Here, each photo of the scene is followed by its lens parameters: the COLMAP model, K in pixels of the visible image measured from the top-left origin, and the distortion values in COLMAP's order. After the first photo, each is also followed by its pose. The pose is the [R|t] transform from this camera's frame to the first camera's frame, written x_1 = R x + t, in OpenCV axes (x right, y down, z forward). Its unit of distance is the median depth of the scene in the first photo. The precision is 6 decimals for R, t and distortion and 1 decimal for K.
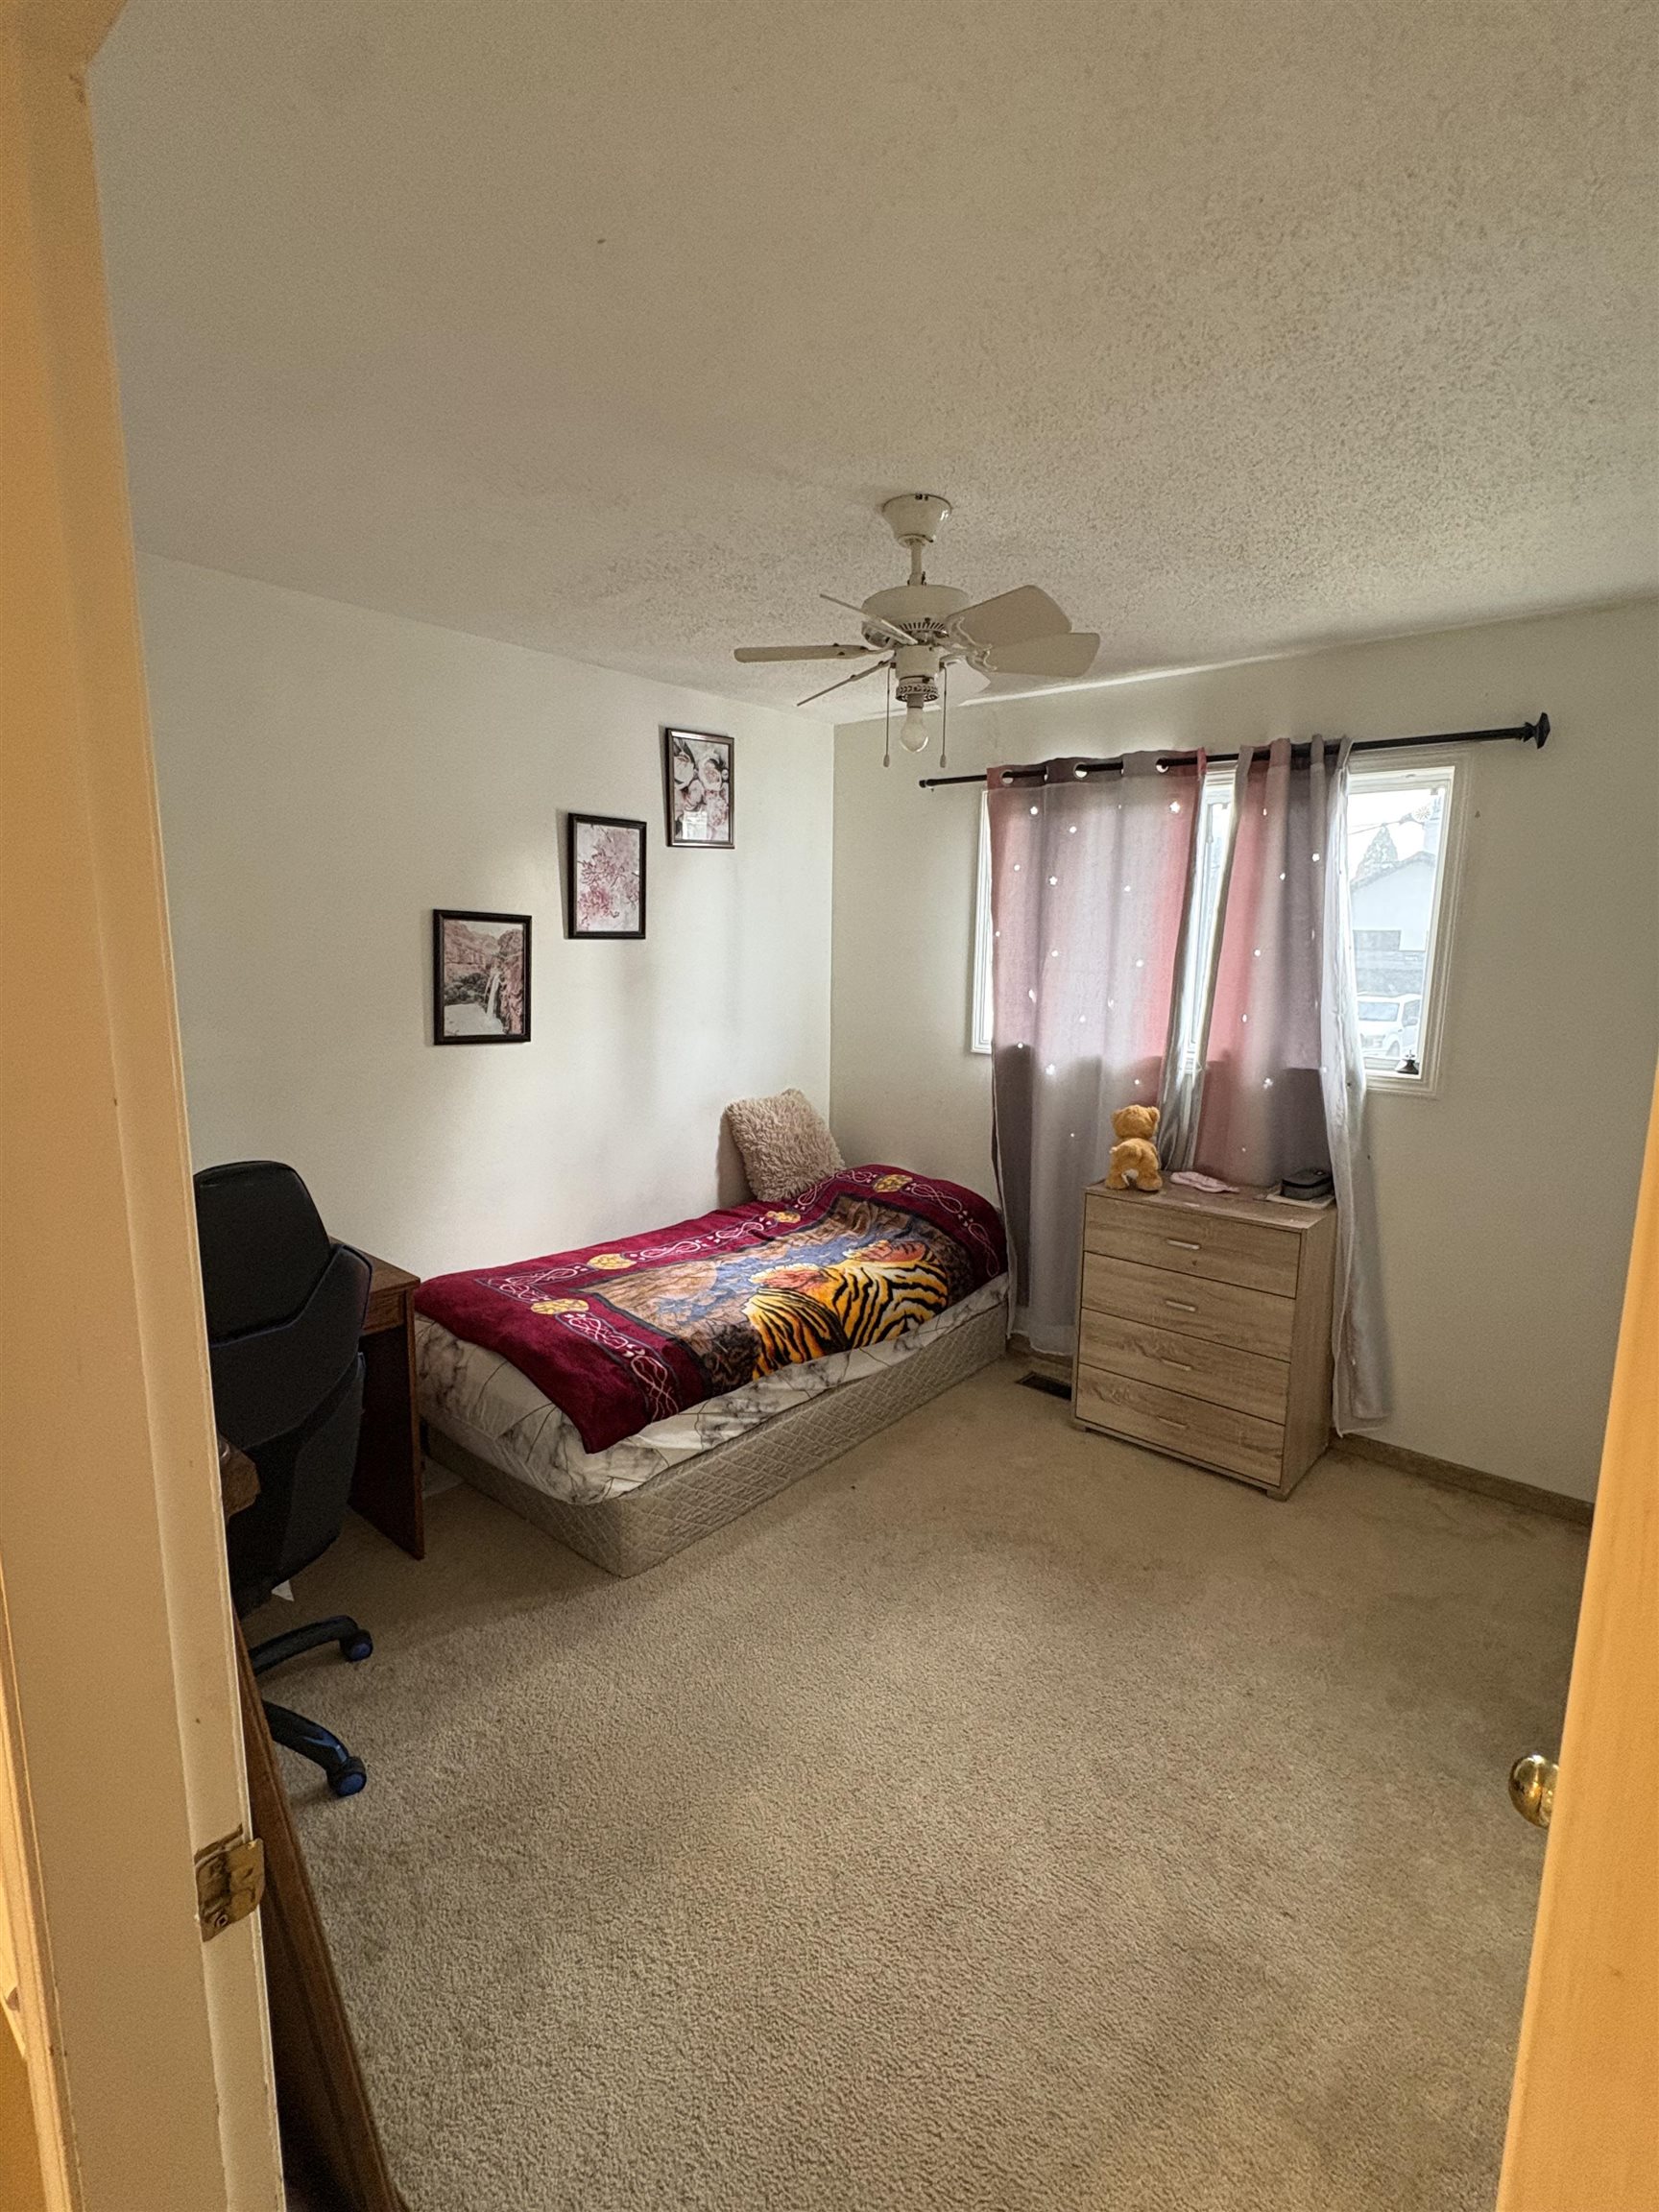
lens RADIAL K [[1039.6, 0, 829.4], [0, 1039.6, 1103.4], [0, 0, 1]] dist [-0.002424, -0.000166]
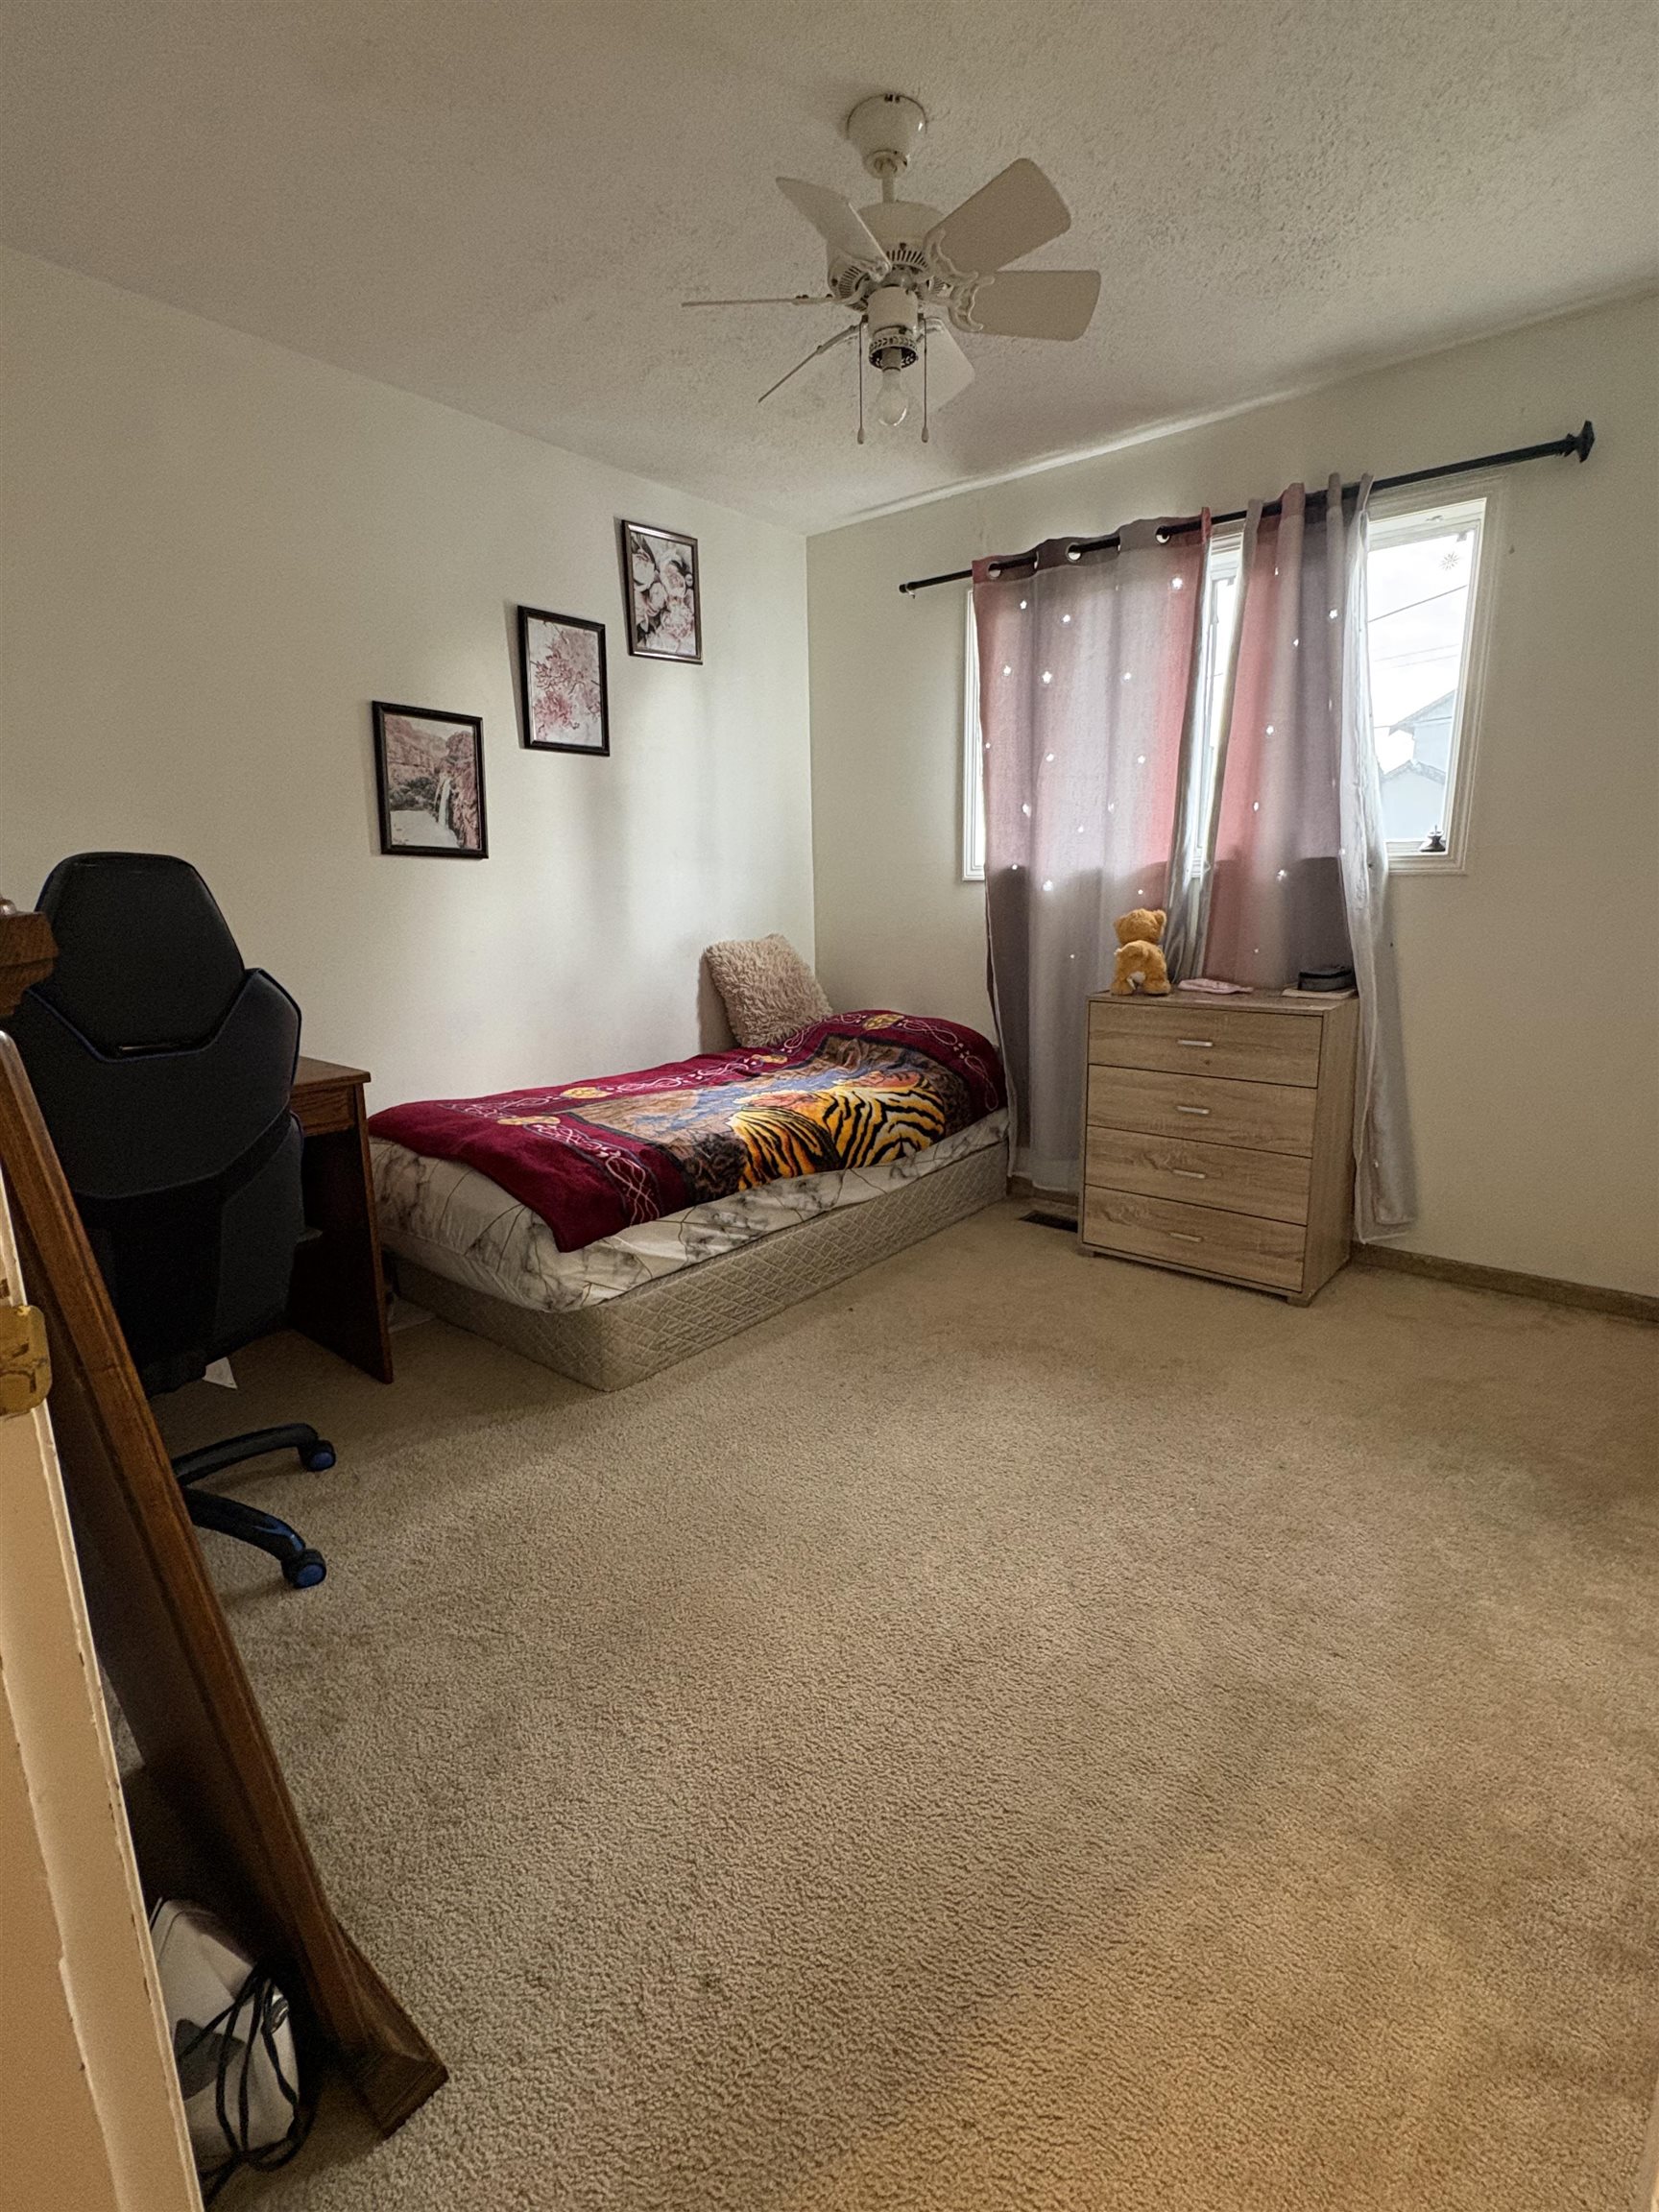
lens RADIAL K [[1039.6, 0, 829.7], [0, 1039.6, 1104.9], [0, 0, 1]] dist [-0.002424, -0.000166]
pose [[0.999427, -0.032802, 0.008365, 0.002015], [0.032327, 0.998140, 0.051685, 0.146021], [-0.010045, -0.051385, 0.998628, 0.072520]]
